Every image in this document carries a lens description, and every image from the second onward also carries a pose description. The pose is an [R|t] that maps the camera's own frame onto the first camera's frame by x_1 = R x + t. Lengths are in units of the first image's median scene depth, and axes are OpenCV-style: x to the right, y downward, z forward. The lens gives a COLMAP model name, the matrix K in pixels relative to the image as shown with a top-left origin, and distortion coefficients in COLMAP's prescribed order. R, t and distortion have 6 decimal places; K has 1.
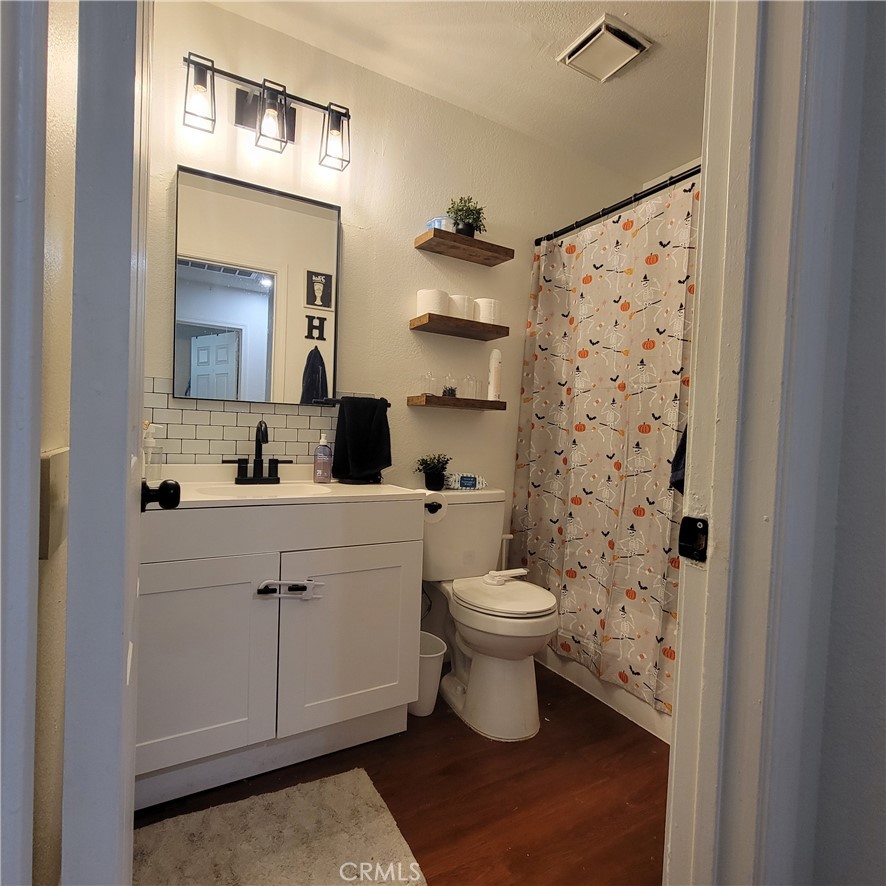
lens RADIAL K [[500.1, 0, 444.1], [0, 500.1, 446.9], [0, 0, 1]] dist [0.002693, -0.000708]
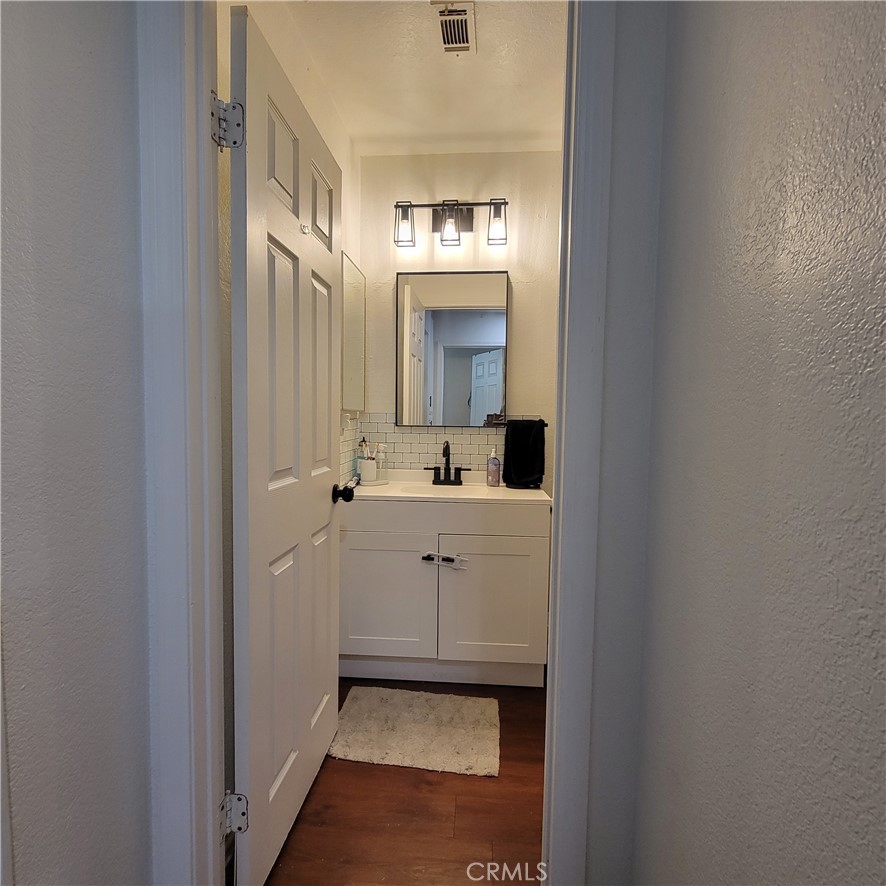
lens RADIAL K [[500.1, 0, 444.1], [0, 500.1, 446.9], [0, 0, 1]] dist [0.002693, -0.000708]
pose [[0.827249, 0.009644, -0.561753, 0.413613], [0.000195, 0.999848, 0.017453, -0.057771], [0.561836, -0.014547, 0.827121, -0.166616]]
